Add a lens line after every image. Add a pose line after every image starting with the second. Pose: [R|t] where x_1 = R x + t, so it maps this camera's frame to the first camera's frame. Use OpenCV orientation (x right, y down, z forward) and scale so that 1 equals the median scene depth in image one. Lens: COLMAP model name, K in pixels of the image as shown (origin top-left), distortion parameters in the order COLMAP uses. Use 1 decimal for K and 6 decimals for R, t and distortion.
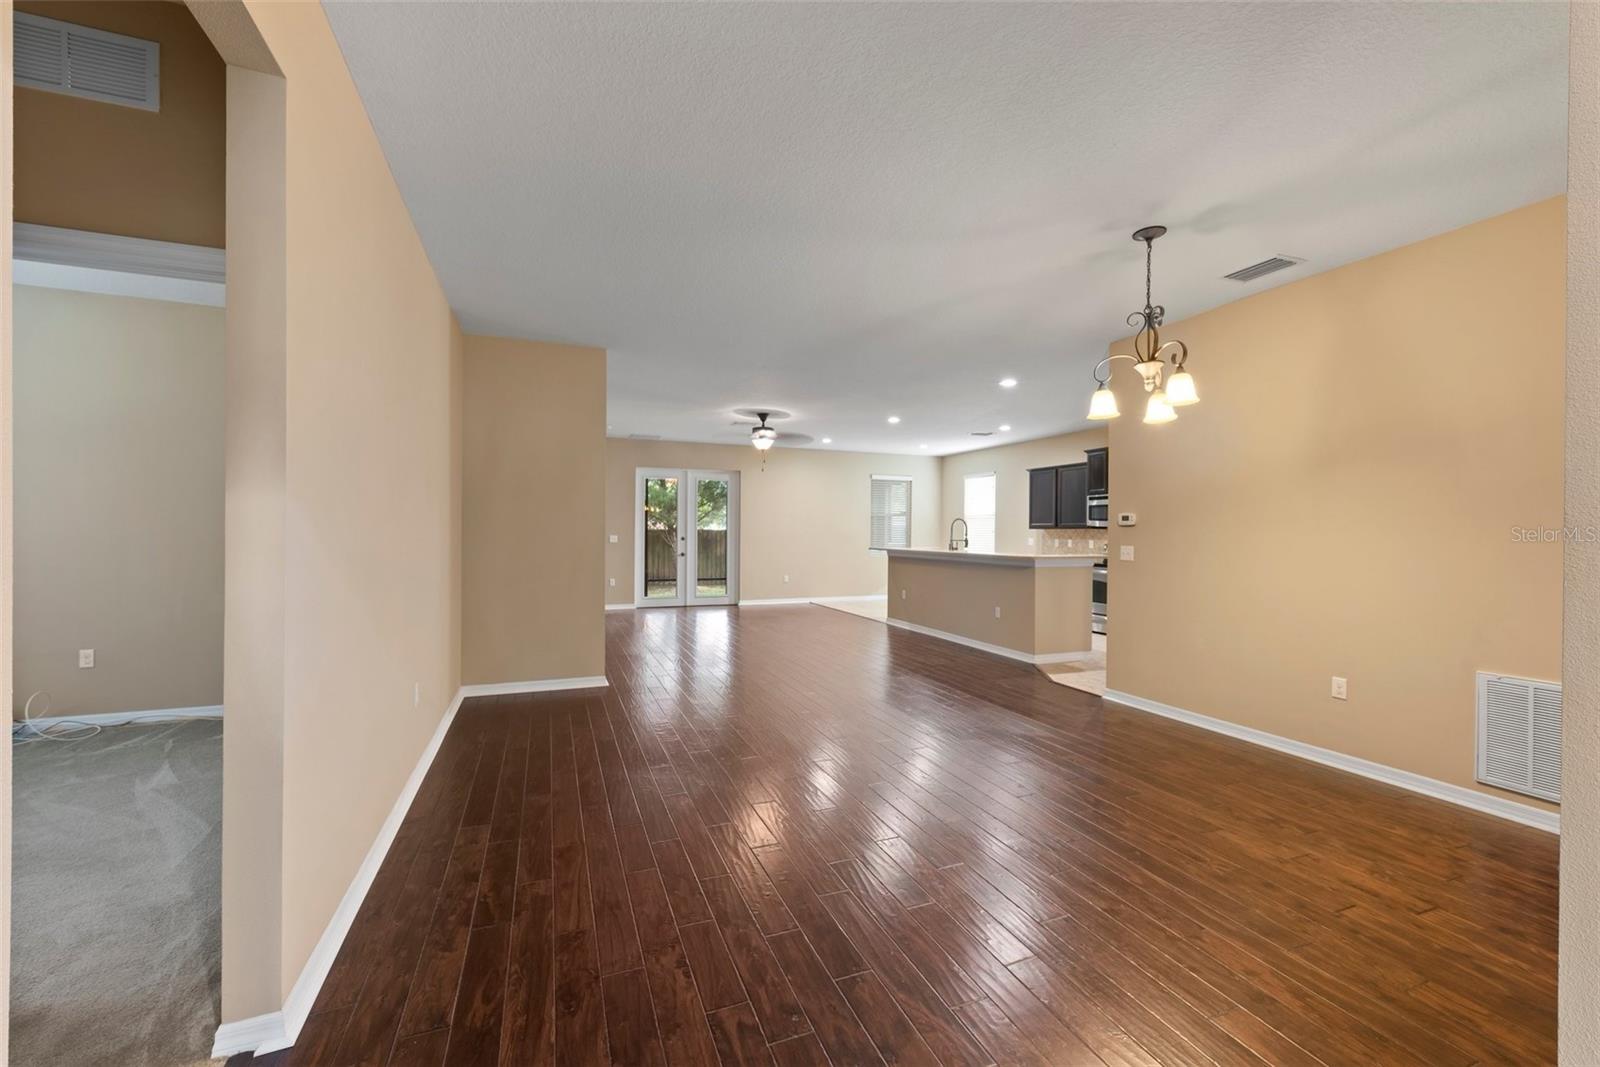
lens RADIAL K [[639.0, 0, 799.8], [0, 639.0, 540.5], [0, 0, 1]] dist [0.006058, -0.003434]
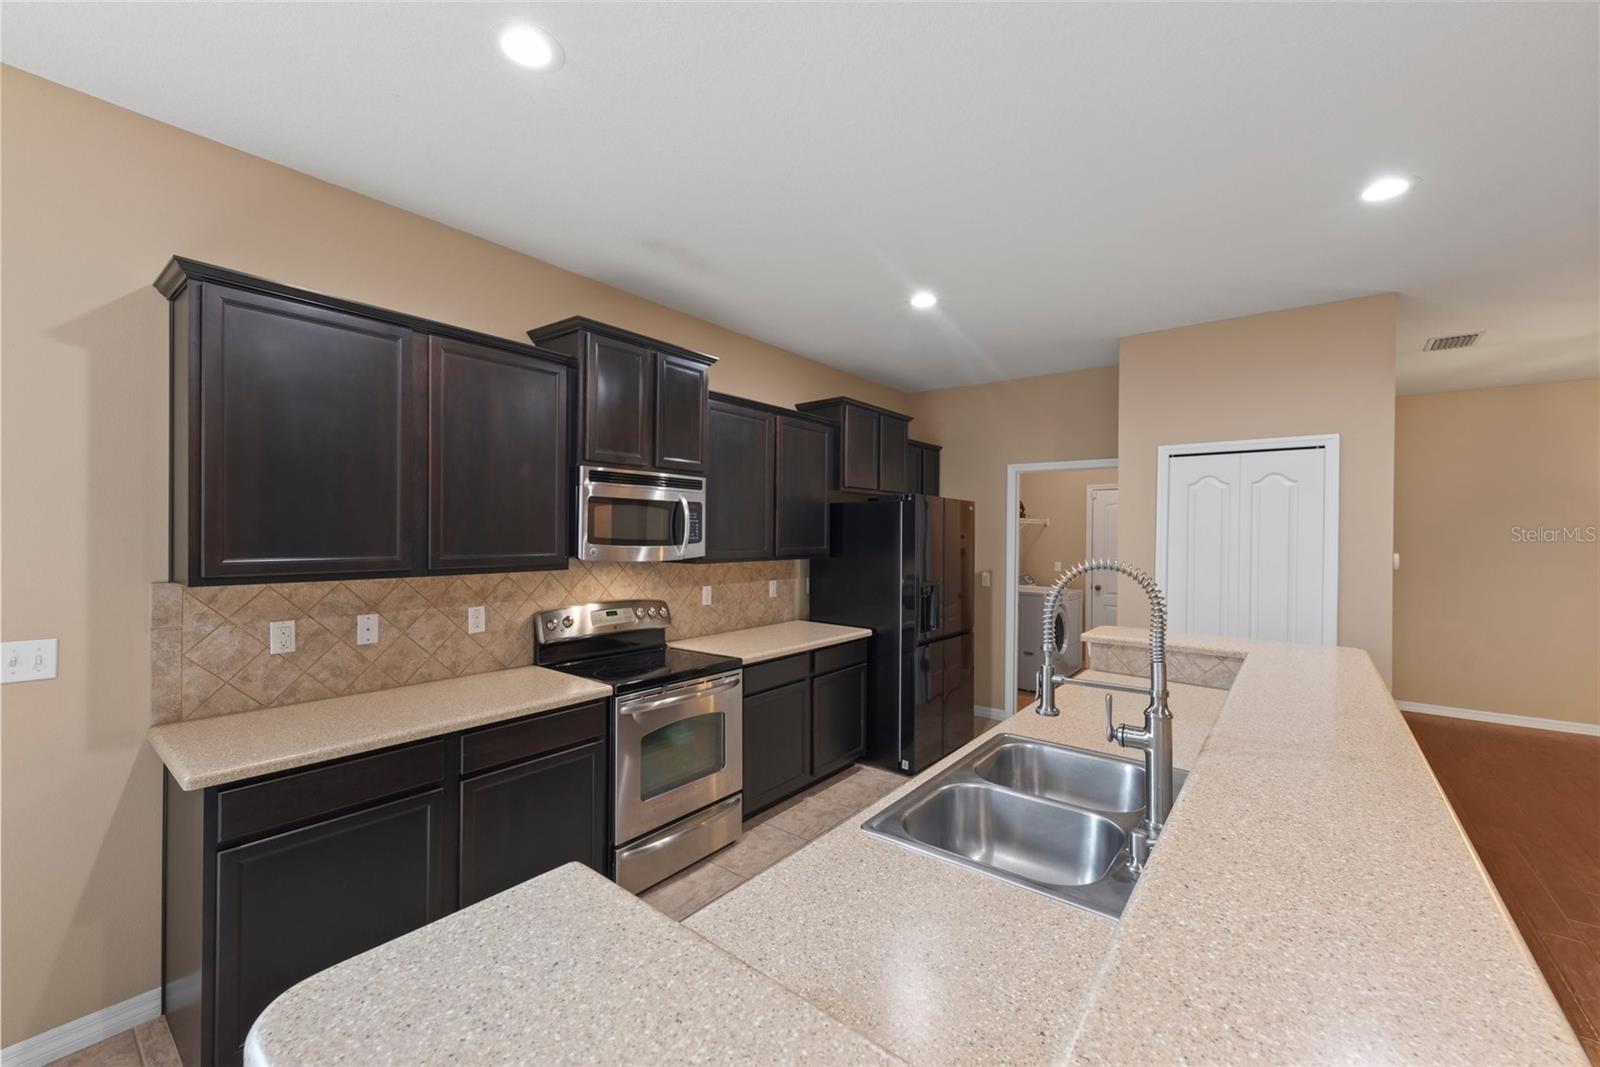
lens RADIAL K [[639.0, 0, 806.4], [0, 639.0, 531.3], [0, 0, 1]] dist [0.006058, -0.003434]
pose [[-0.507392, -0.010290, 0.861654, 0.111773], [-0.001902, 0.999940, 0.010821, -0.037547], [-0.861713, 0.003852, -0.507381, 0.972170]]
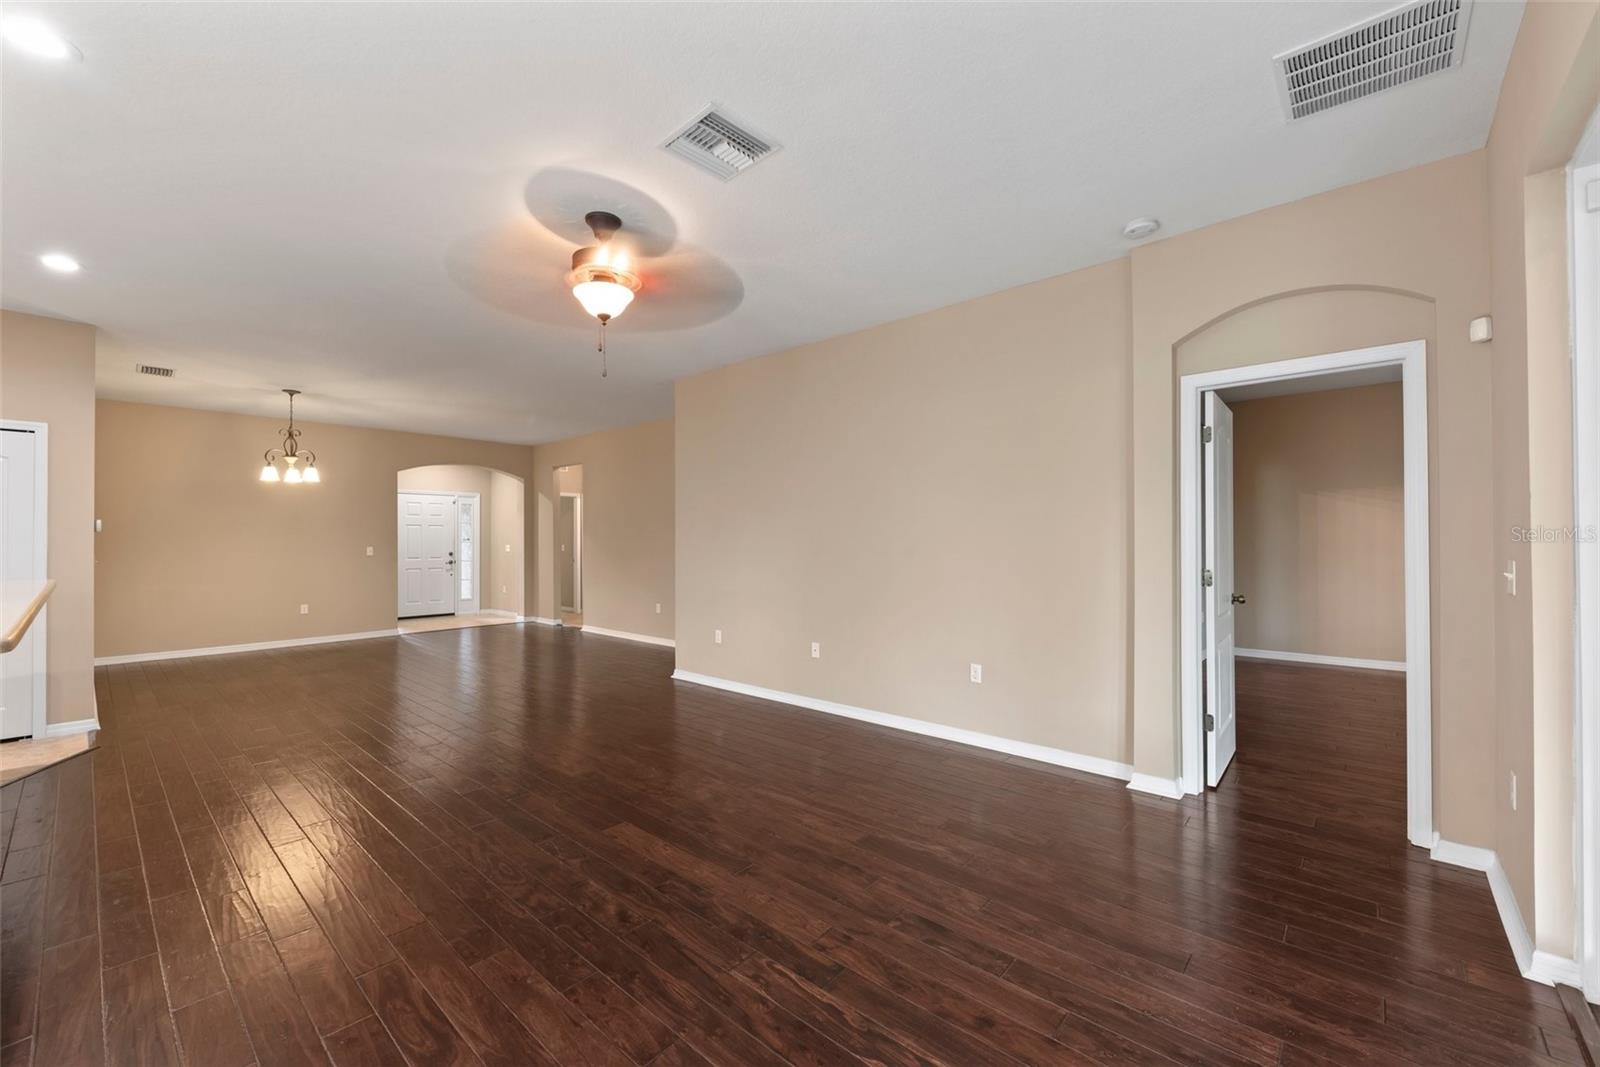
lens RADIAL K [[639.0, 0, 799.7], [0, 639.0, 545.5], [0, 0, 1]] dist [0.006058, -0.003434]
pose [[-0.894158, -0.003489, -0.447737, -0.002442], [-0.010812, 0.999846, 0.013799, -0.014705], [0.447621, 0.017179, -0.894059, 1.174001]]
